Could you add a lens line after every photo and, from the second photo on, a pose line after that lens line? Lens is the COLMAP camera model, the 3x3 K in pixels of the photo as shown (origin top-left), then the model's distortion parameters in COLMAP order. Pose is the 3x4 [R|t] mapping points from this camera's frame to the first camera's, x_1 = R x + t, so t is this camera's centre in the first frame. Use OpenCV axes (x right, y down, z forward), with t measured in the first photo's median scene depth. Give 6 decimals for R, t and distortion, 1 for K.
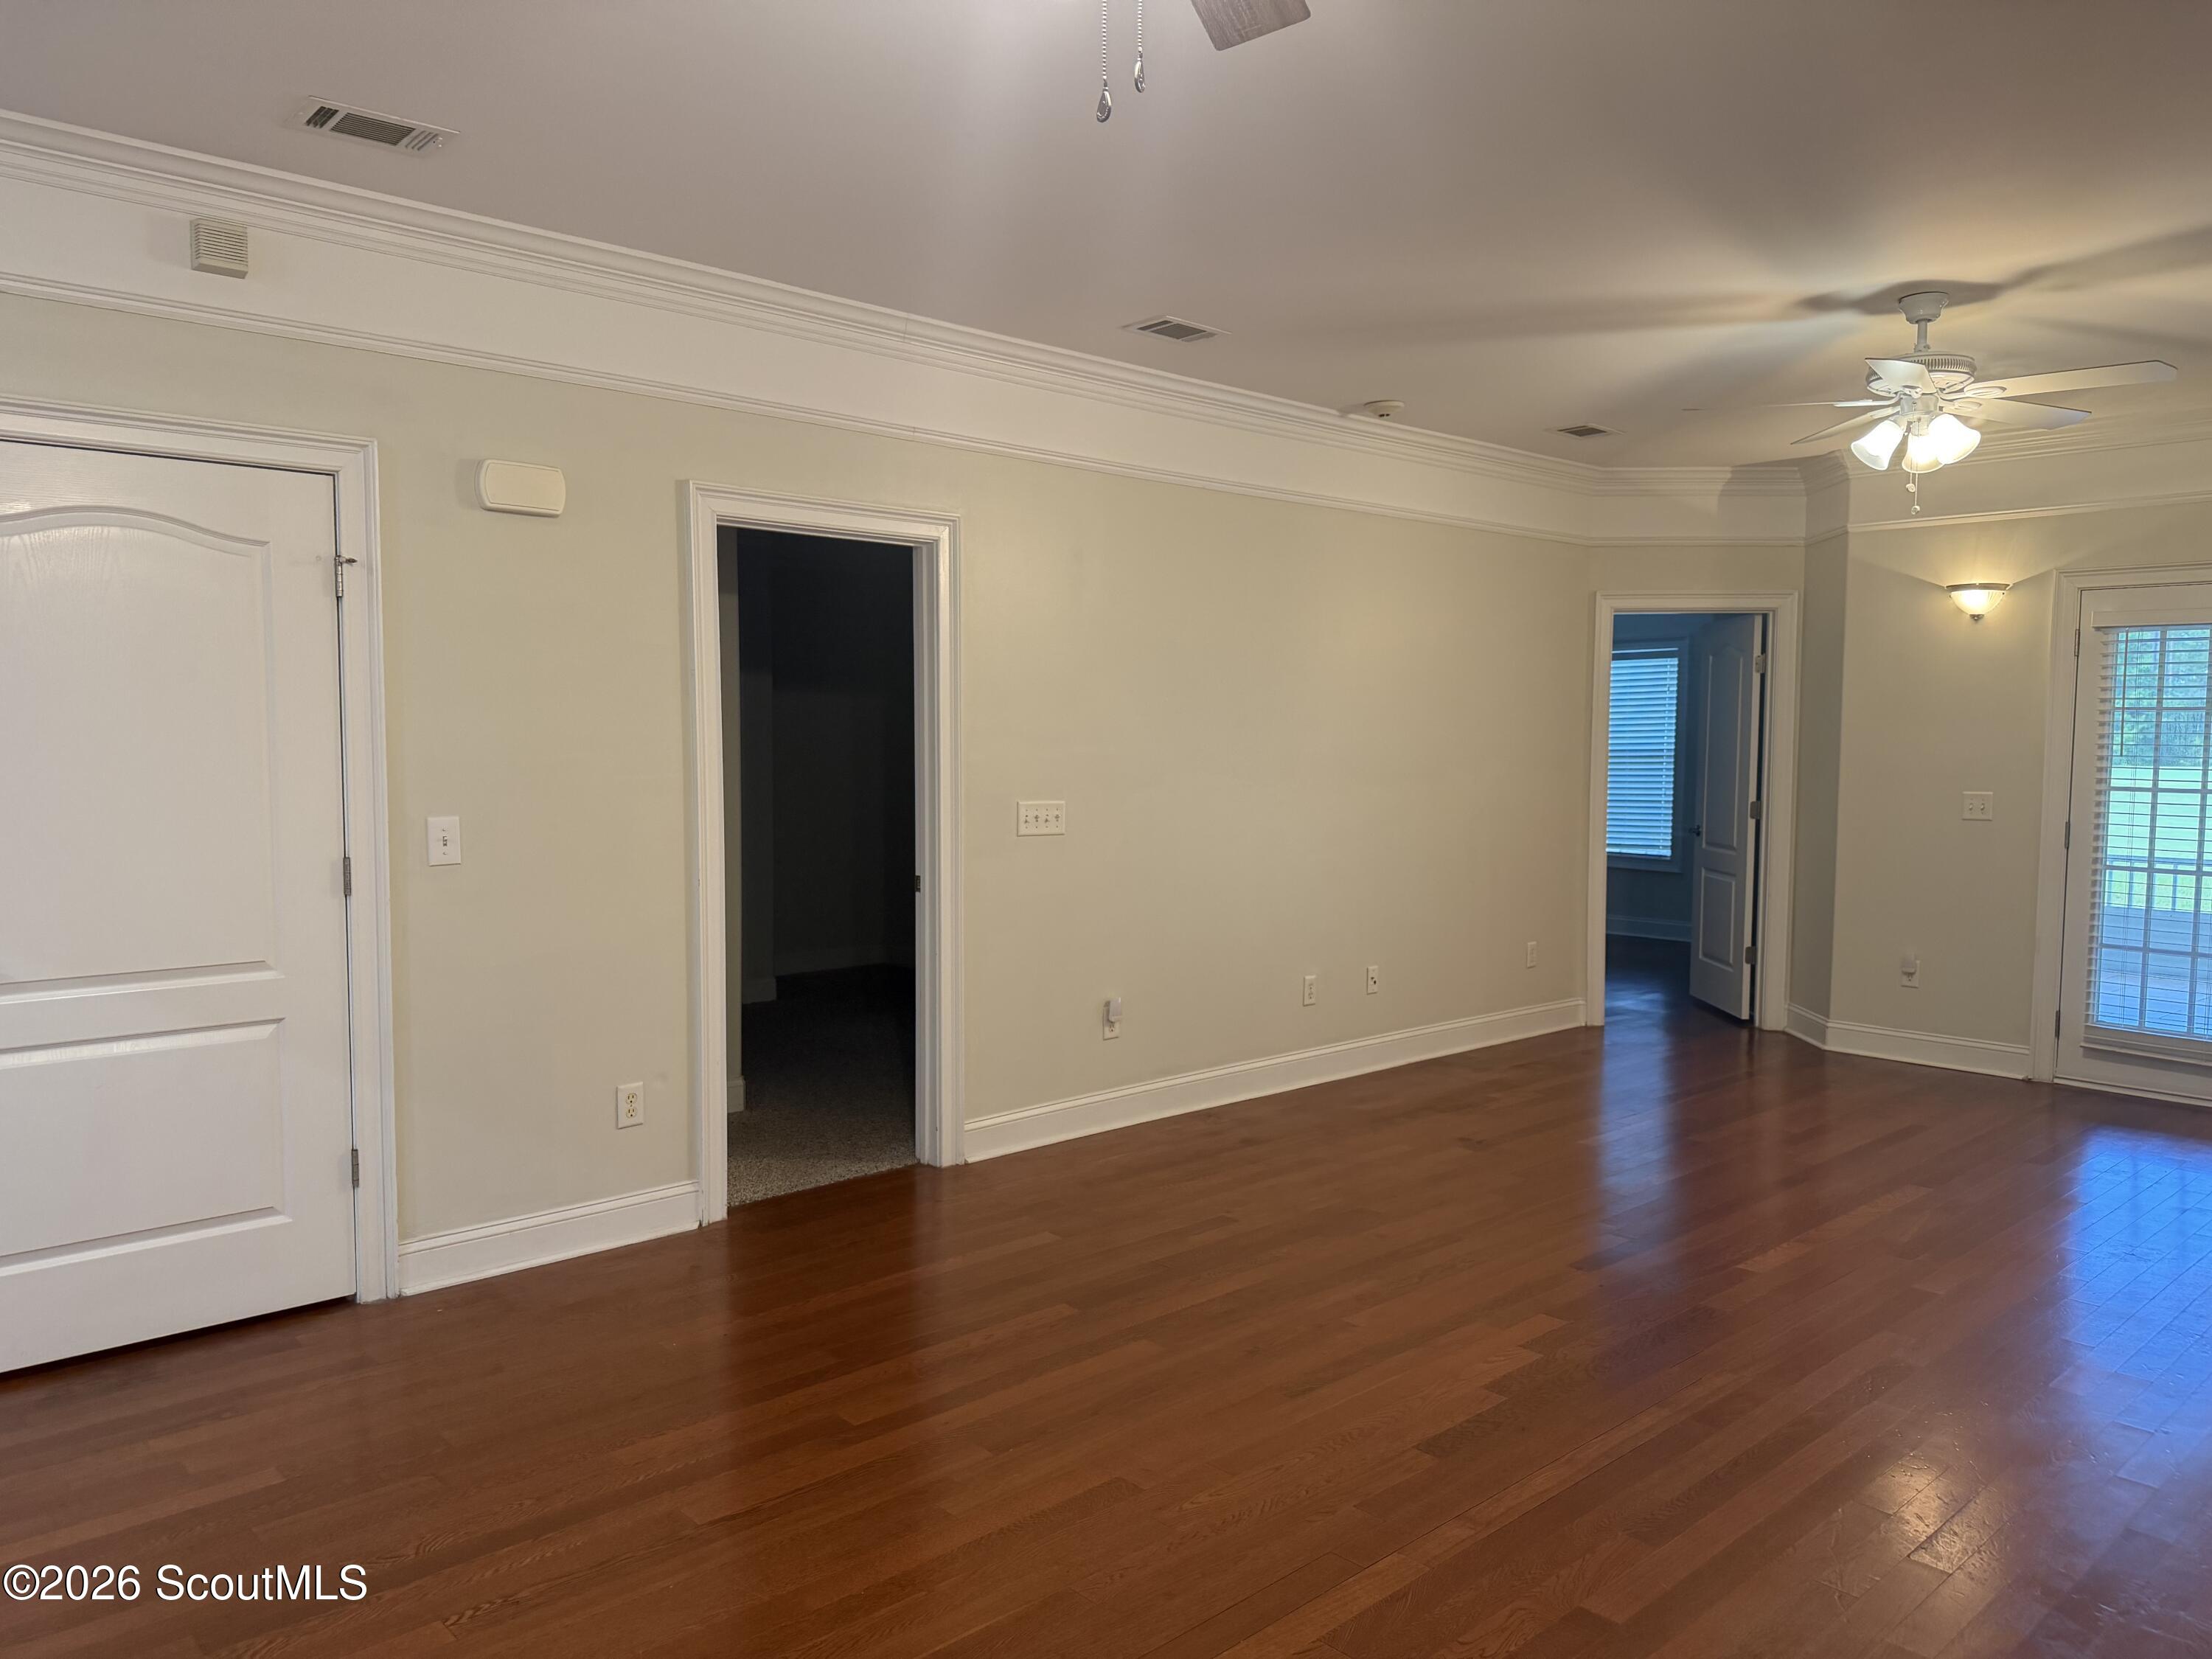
lens RADIAL K [[1556.7, 0, 1094.4], [0, 1556.7, 840.1], [0, 0, 1]] dist [0.021639, -0.019763]
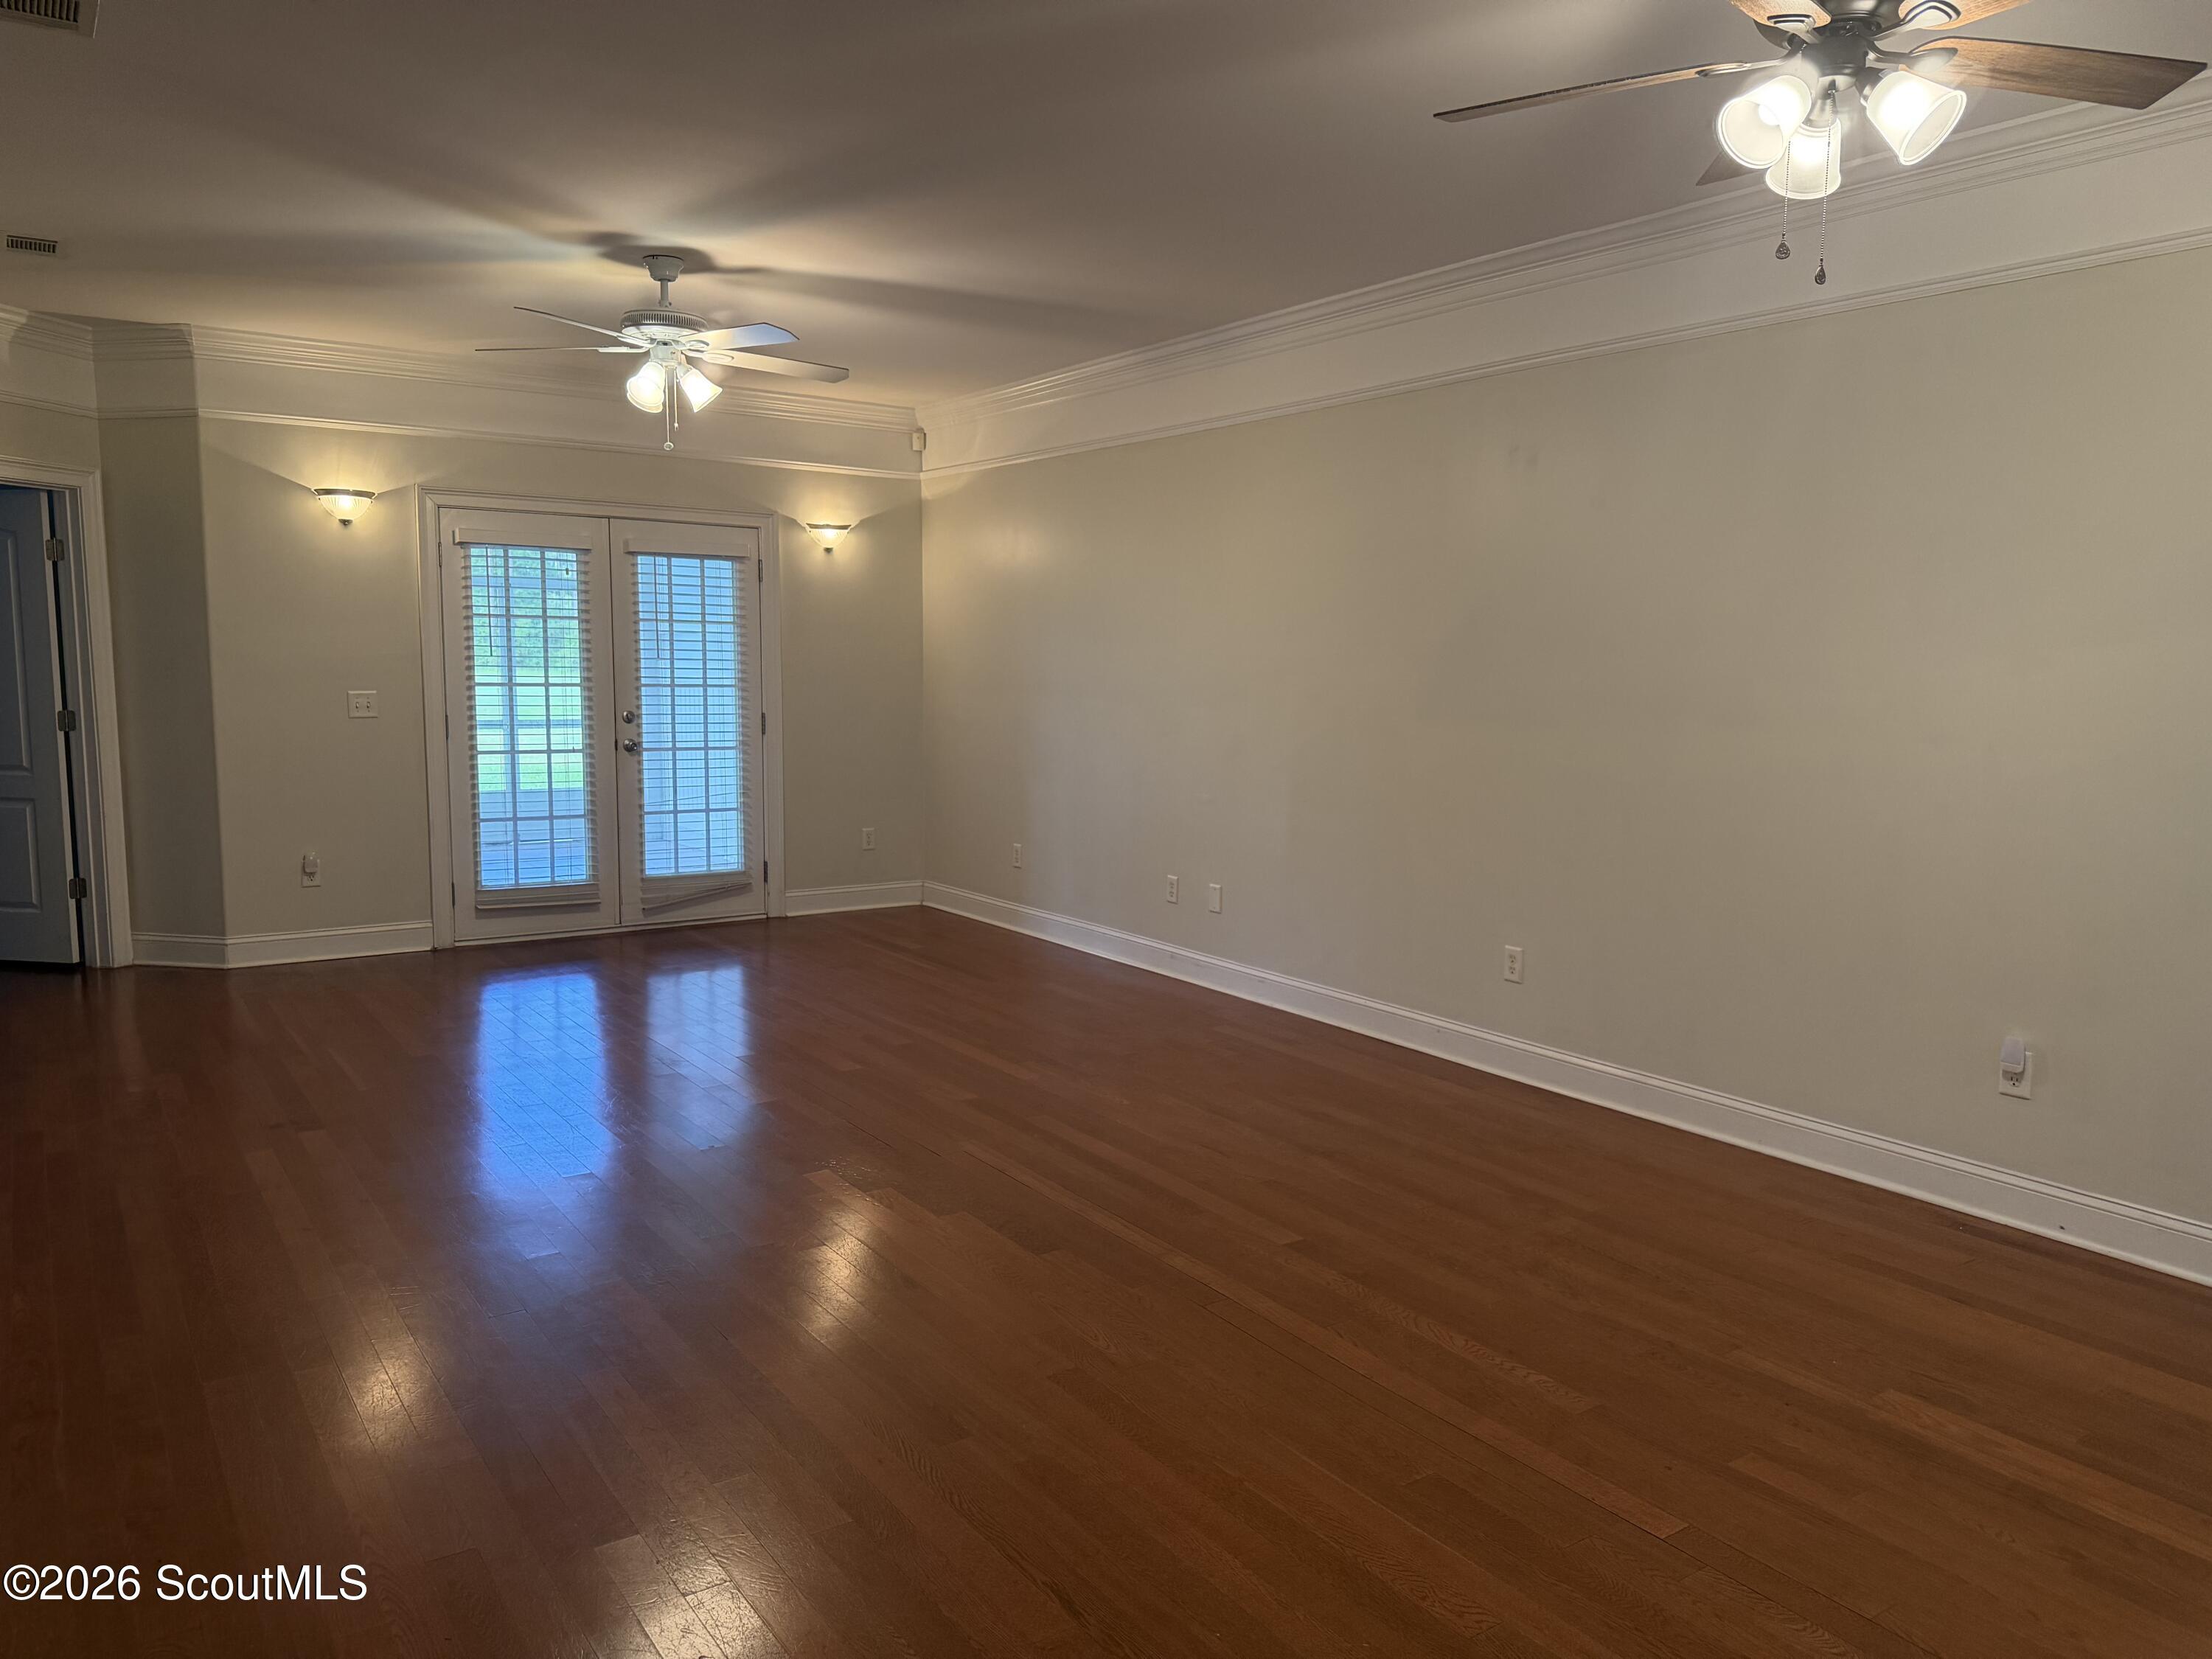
lens RADIAL K [[1556.7, 0, 1118.4], [0, 1556.7, 843.9], [0, 0, 1]] dist [0.021639, -0.019763]
pose [[0.126032, -0.125171, 0.984098, -0.429415], [0.059087, 0.991194, 0.118506, -0.023980], [-0.990265, 0.043212, 0.132319, 0.371107]]
